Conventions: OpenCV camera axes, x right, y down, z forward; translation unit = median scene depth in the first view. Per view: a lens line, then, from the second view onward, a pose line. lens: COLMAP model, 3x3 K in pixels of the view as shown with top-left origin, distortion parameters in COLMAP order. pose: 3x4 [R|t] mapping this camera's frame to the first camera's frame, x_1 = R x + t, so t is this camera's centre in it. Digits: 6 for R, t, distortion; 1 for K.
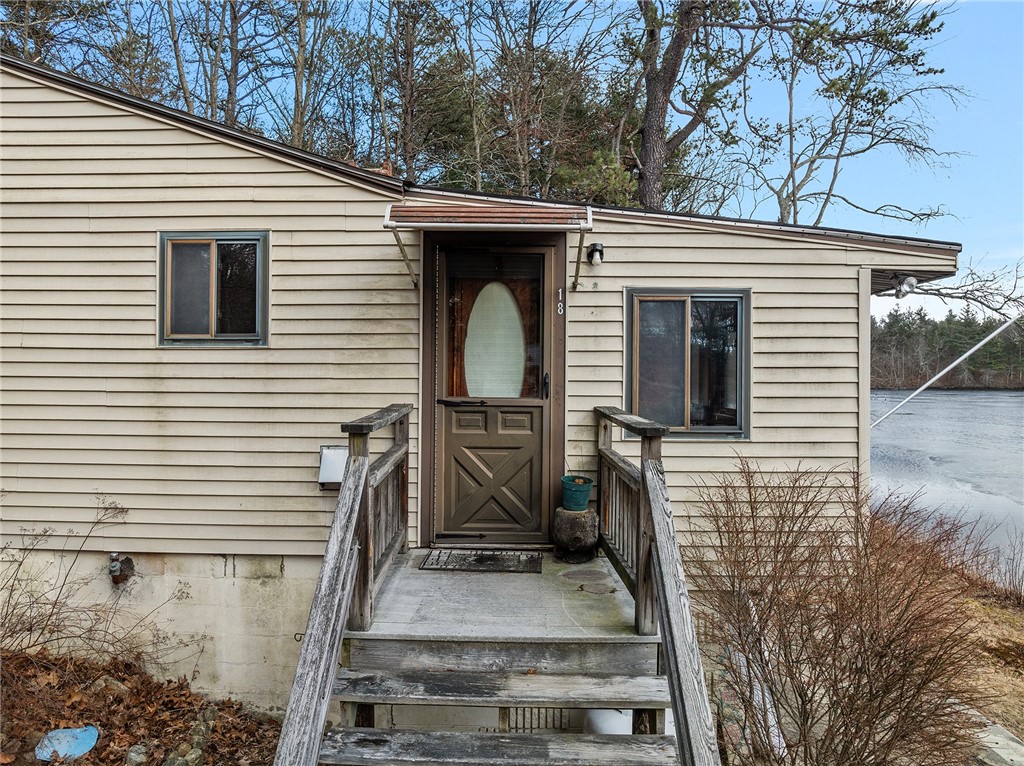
lens RADIAL K [[724.7, 0, 512.0], [0, 724.7, 383.0], [0, 0, 1]] dist [-0.034918, -0.001385]
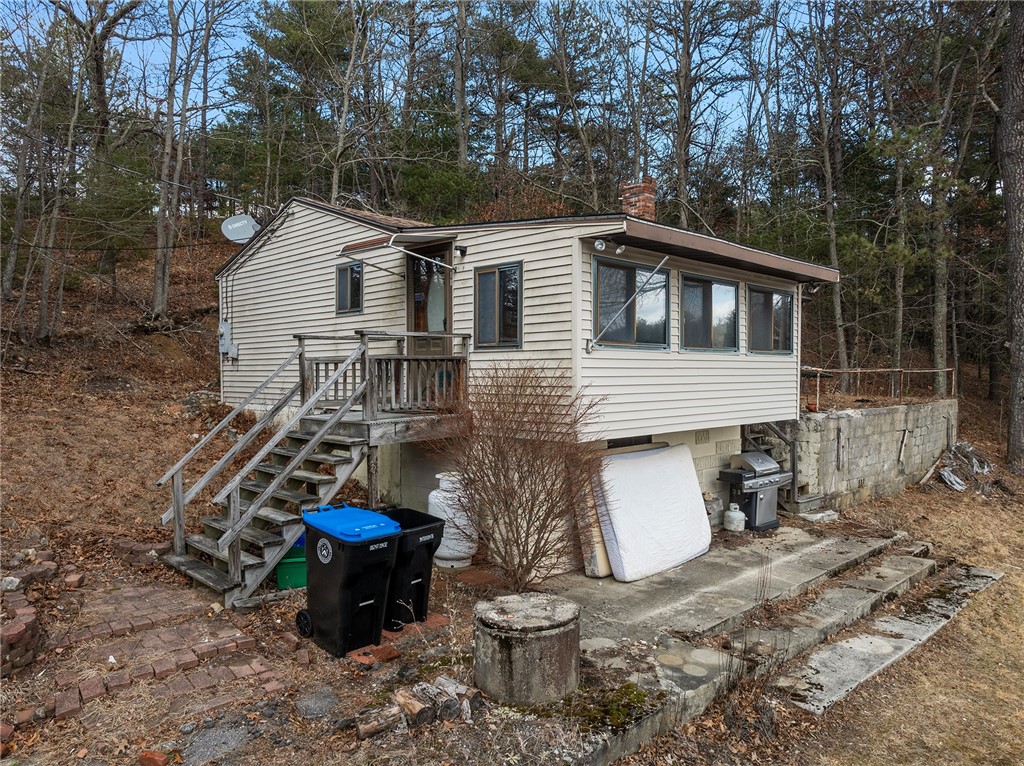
lens RADIAL K [[724.7, 0, 512.0], [0, 724.7, 383.0], [0, 0, 1]] dist [-0.034918, -0.001385]
pose [[0.718687, 0.001021, -0.695333, 1.469415], [0.002981, 0.999985, 0.004549, 0.147468], [0.695327, -0.005342, 0.718673, -0.236428]]
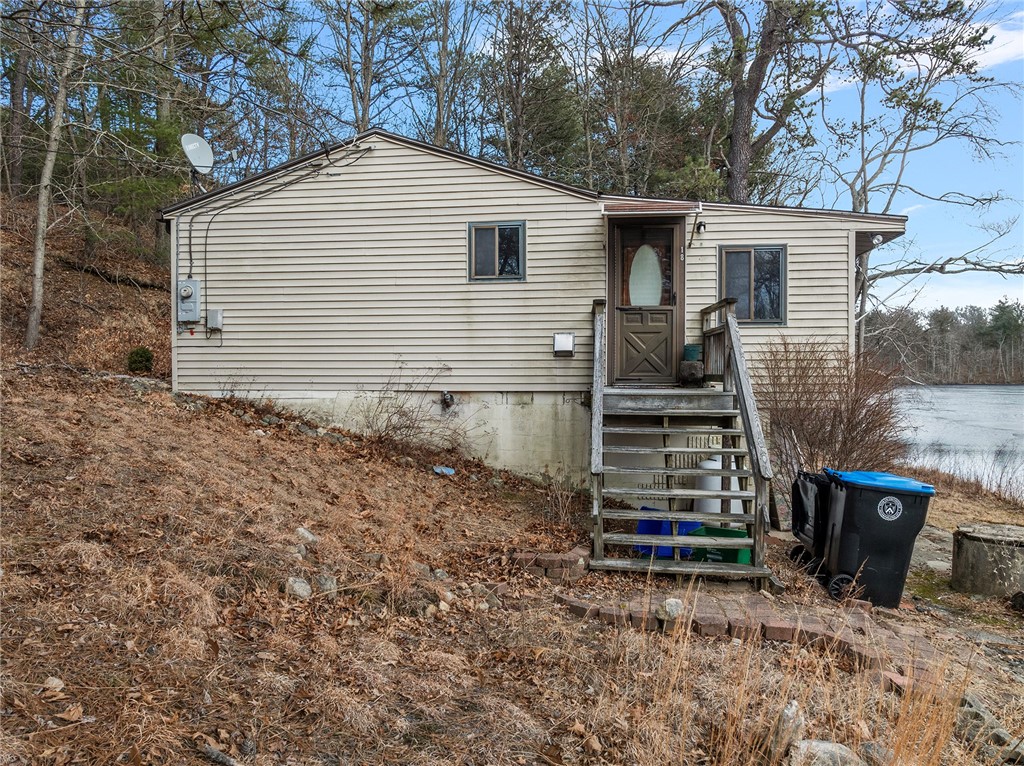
lens RADIAL K [[718.8, 0, 515.0], [0, 718.8, 402.5], [0, 0, 1]] dist [-0.024506, -0.005290]
pose [[0.993286, -0.002815, -0.115649, -0.147673], [0.005981, 0.999616, 0.027041, 0.217234], [0.115529, -0.027551, 0.992922, -0.892385]]
